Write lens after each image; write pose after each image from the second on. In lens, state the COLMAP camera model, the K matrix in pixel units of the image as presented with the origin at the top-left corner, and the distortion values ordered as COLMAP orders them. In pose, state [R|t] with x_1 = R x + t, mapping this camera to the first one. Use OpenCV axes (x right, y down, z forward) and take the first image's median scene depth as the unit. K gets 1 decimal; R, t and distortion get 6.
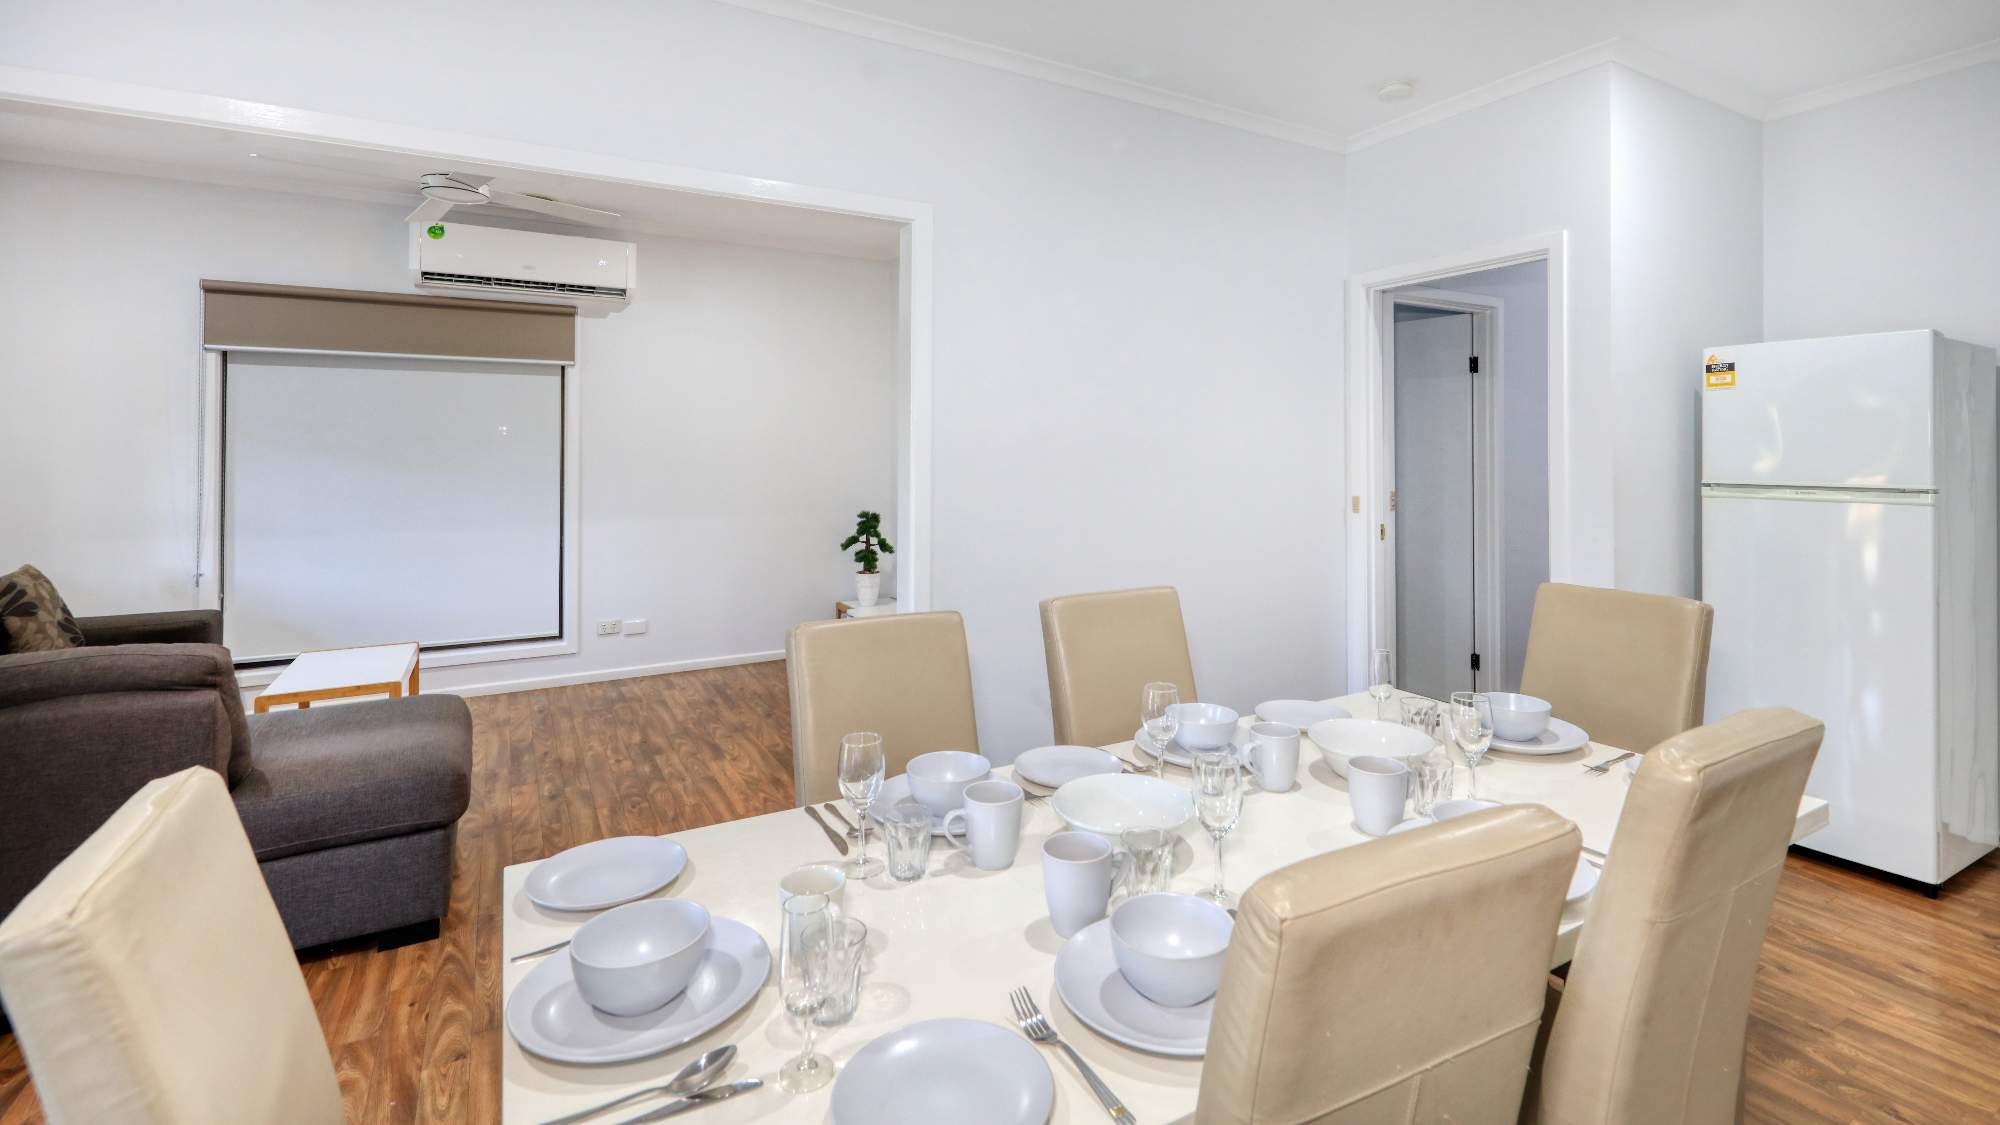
lens RADIAL K [[892.3, 0, 1012.0], [0, 892.3, 440.9], [0, 0, 1]] dist [0.019271, -0.001519]
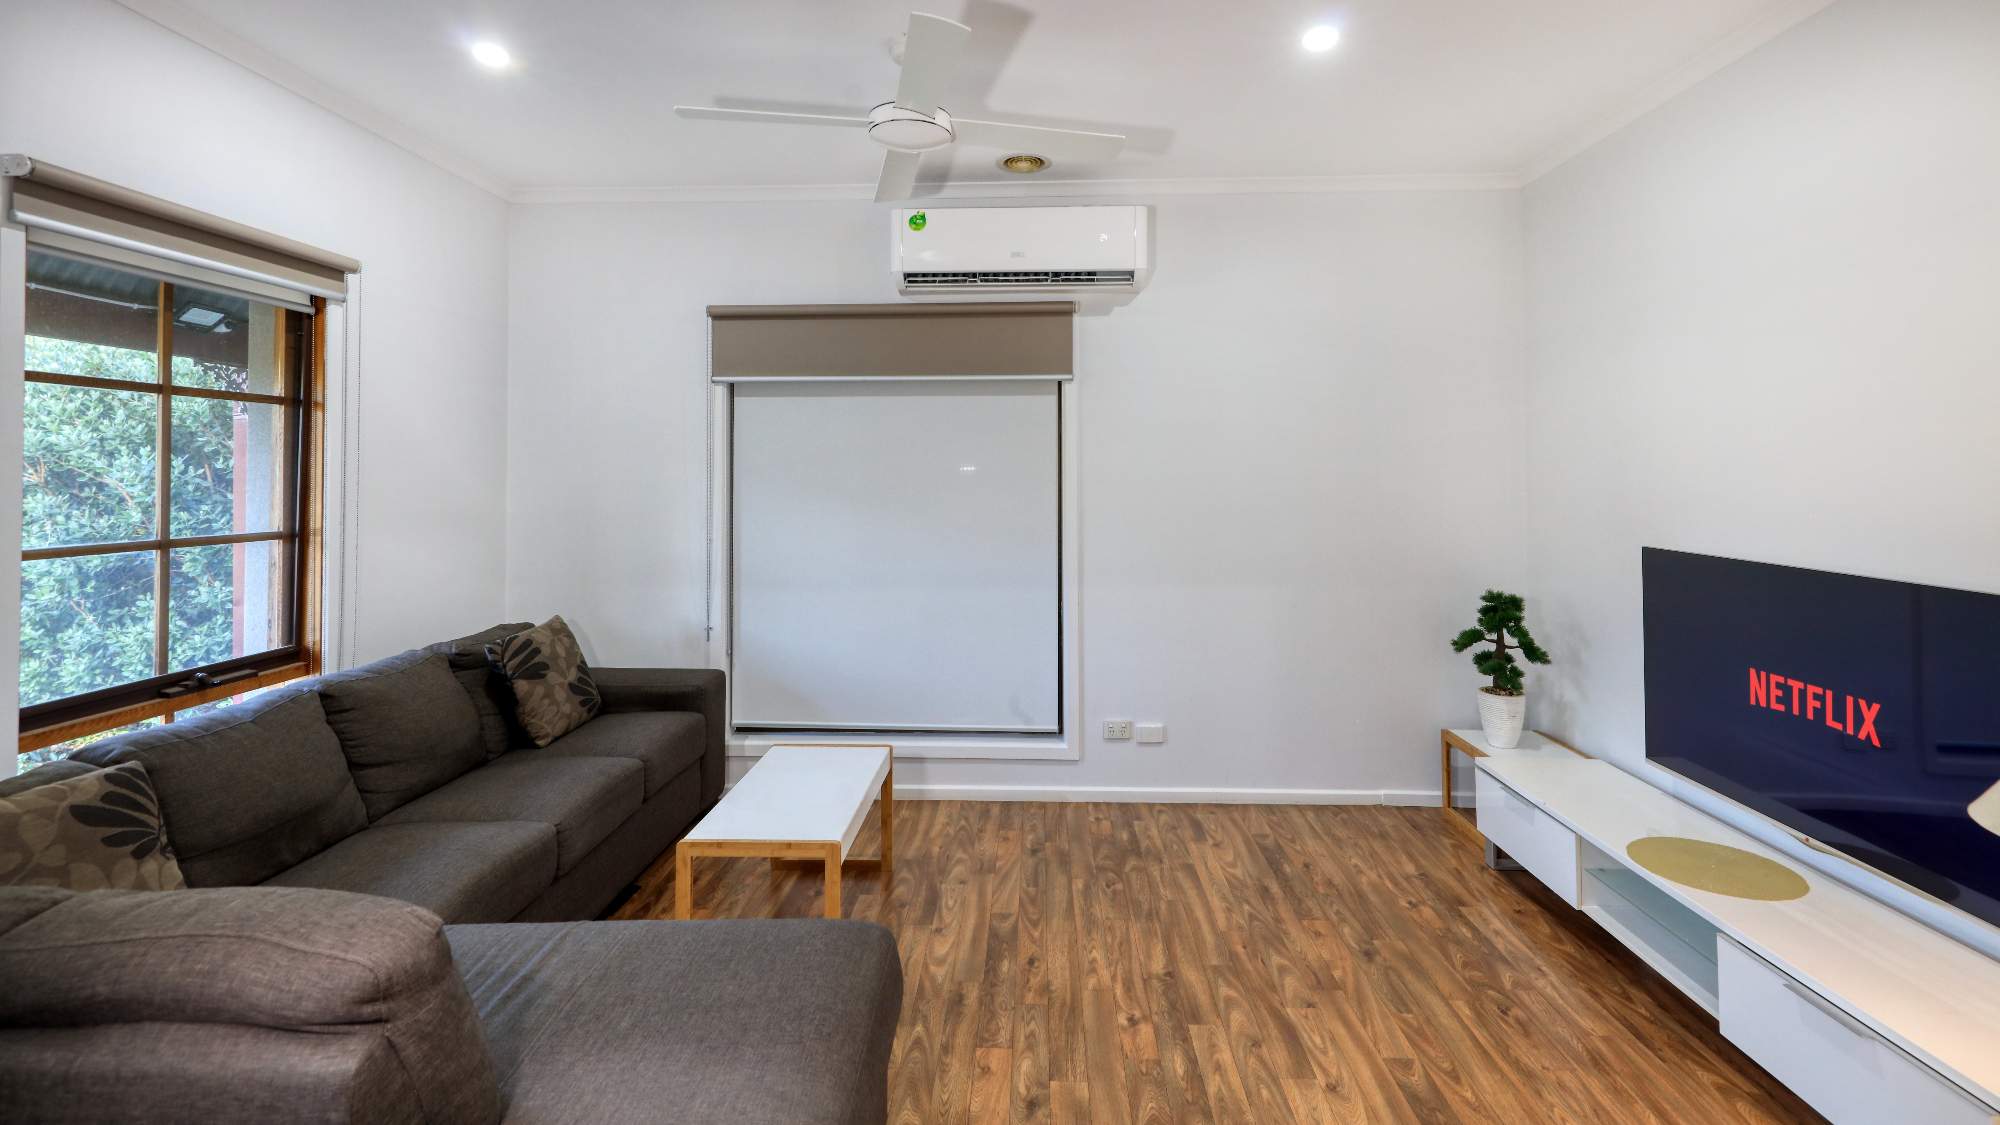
lens RADIAL K [[868.2, 0, 1011.2], [0, 868.2, 453.1], [0, 0, 1]] dist [-0.001980, -0.000160]
pose [[0.854742, -0.013675, -0.518873, -0.166623], [0.008054, 0.999882, -0.013084, -0.013959], [0.518991, 0.007005, 0.854751, 0.379385]]
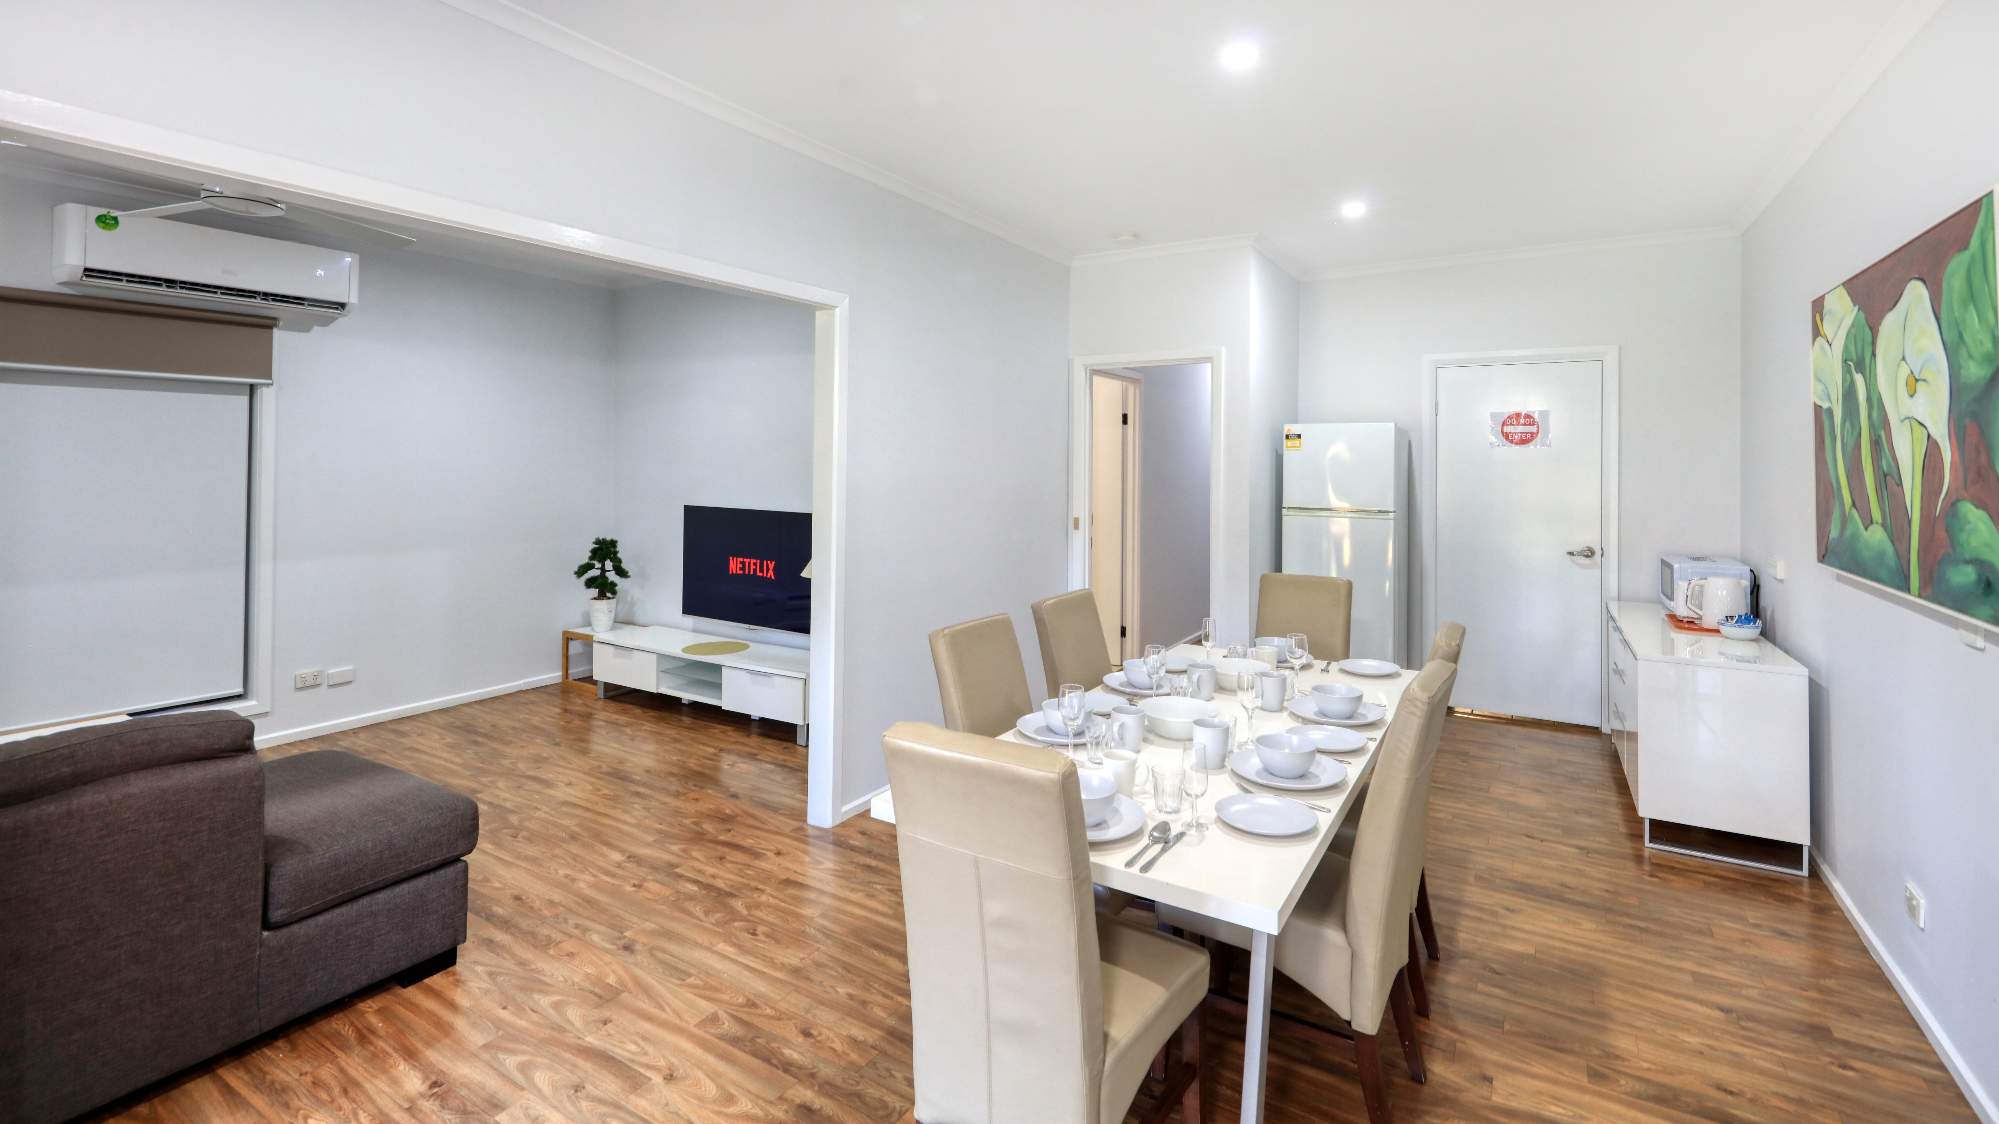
lens RADIAL K [[891.8, 0, 972.9], [0, 891.8, 445.6], [0, 0, 1]] dist [0.019271, -0.001519]
pose [[0.885652, 0.013622, 0.464149, -0.318444], [-0.012896, 0.999906, -0.004738, -0.032139], [-0.464170, -0.001789, 0.885744, -0.114364]]
